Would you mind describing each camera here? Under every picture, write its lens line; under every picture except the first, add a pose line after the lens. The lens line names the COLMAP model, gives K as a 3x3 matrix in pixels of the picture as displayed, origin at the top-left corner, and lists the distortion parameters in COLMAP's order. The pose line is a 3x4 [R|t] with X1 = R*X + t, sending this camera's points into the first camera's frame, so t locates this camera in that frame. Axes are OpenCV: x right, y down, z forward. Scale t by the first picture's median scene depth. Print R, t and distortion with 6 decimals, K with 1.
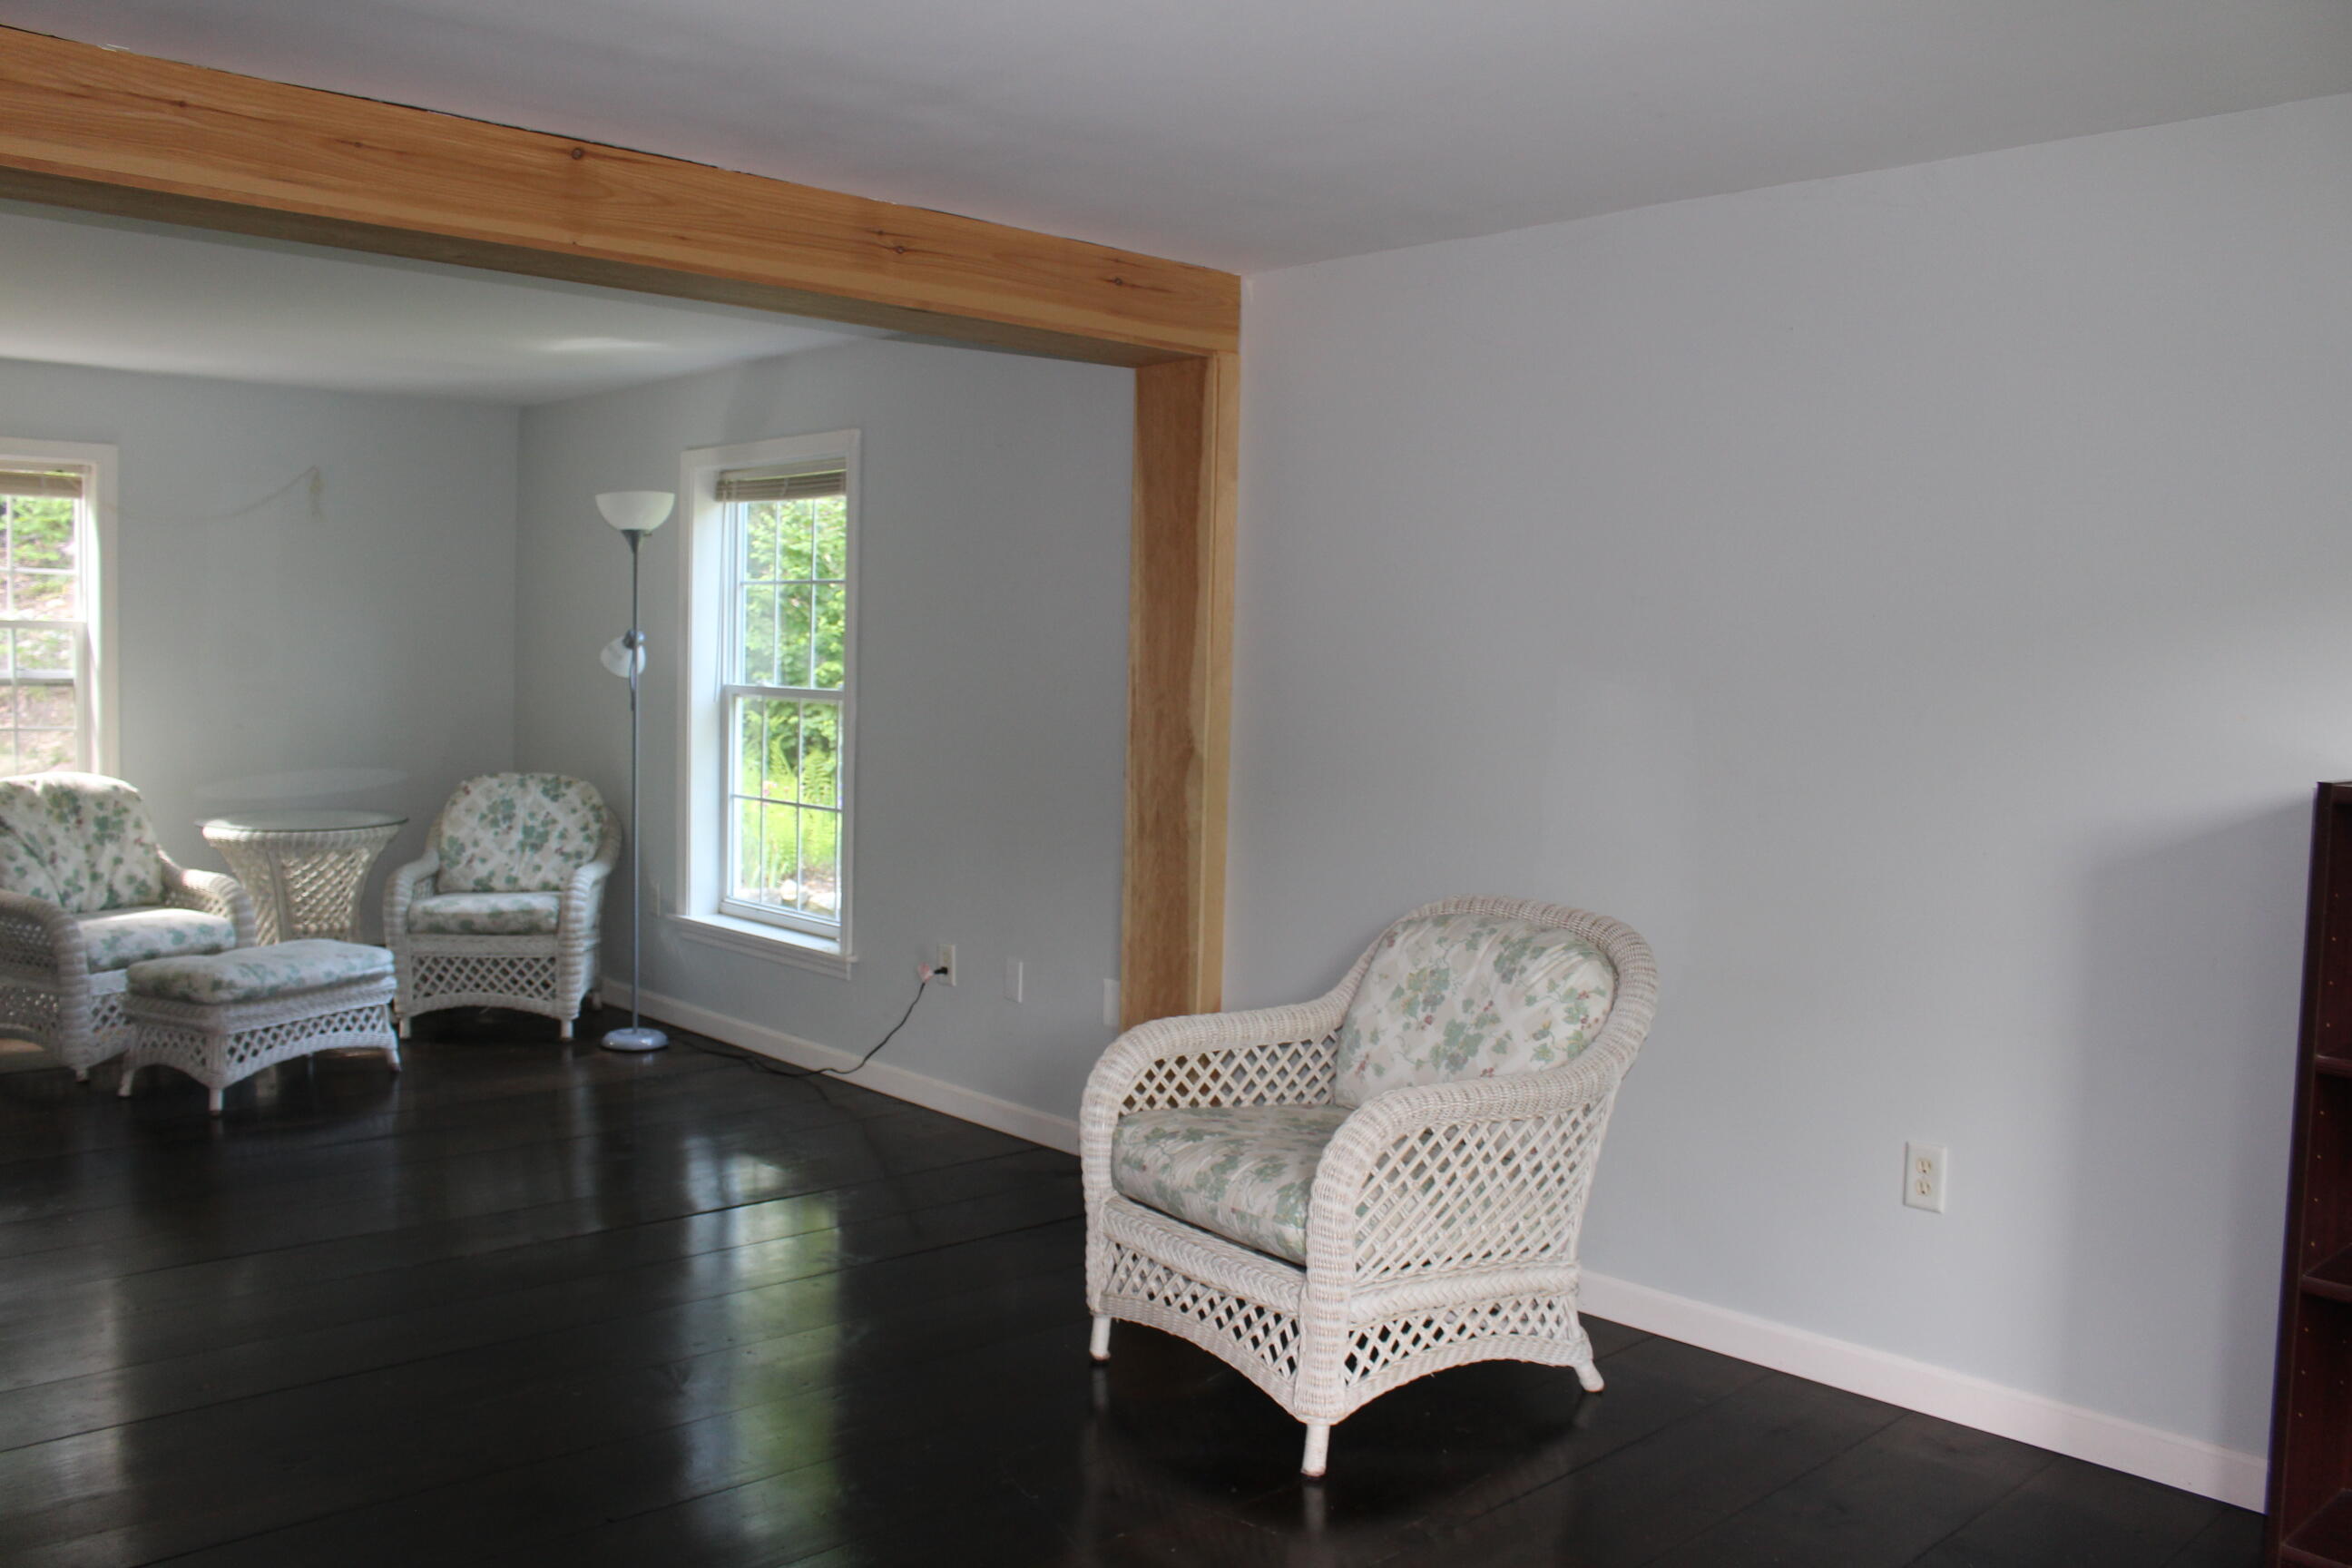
lens RADIAL K [[1935.1, 0, 1129.8], [0, 1935.1, 786.5], [0, 0, 1]] dist [-0.157283, 0.128769]
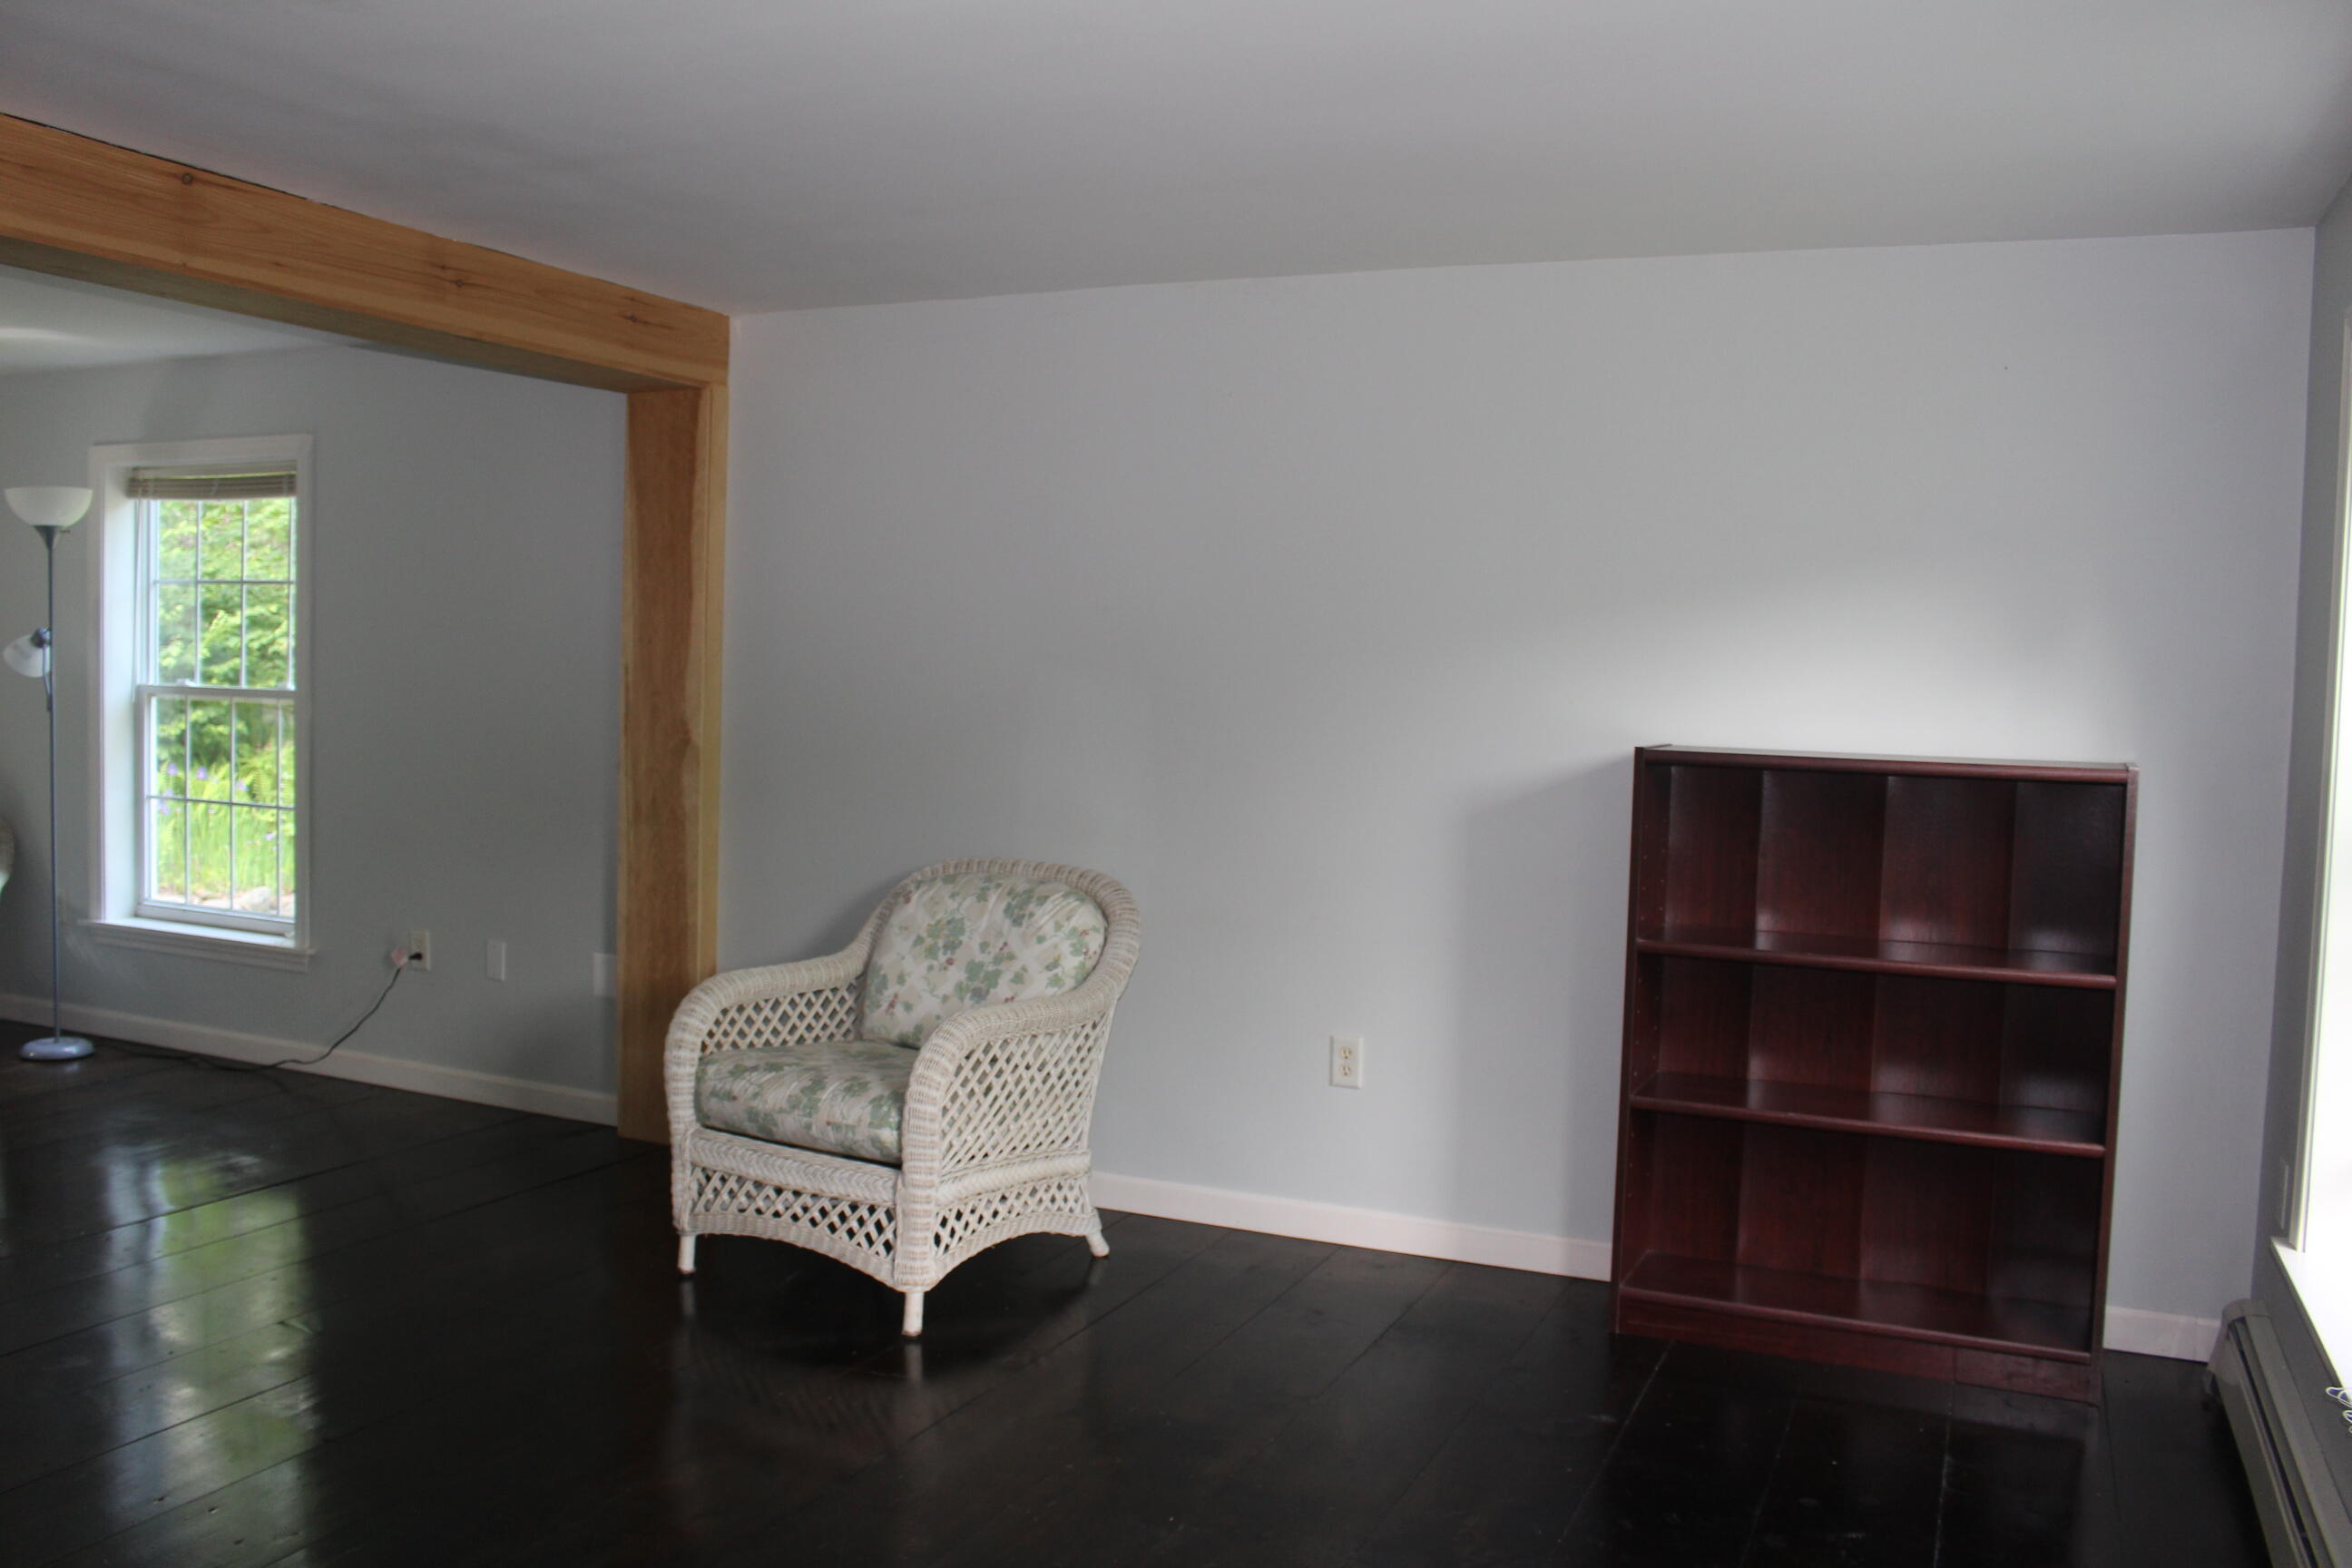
lens RADIAL K [[1935.1, 0, 1129.8], [0, 1935.1, 786.5], [0, 0, 1]] dist [-0.157283, 0.128769]
pose [[0.924962, -0.021778, 0.379435, -0.190448], [0.021180, 0.999759, 0.005753, 0.008233], [-0.379469, 0.002715, 0.925200, -0.146720]]
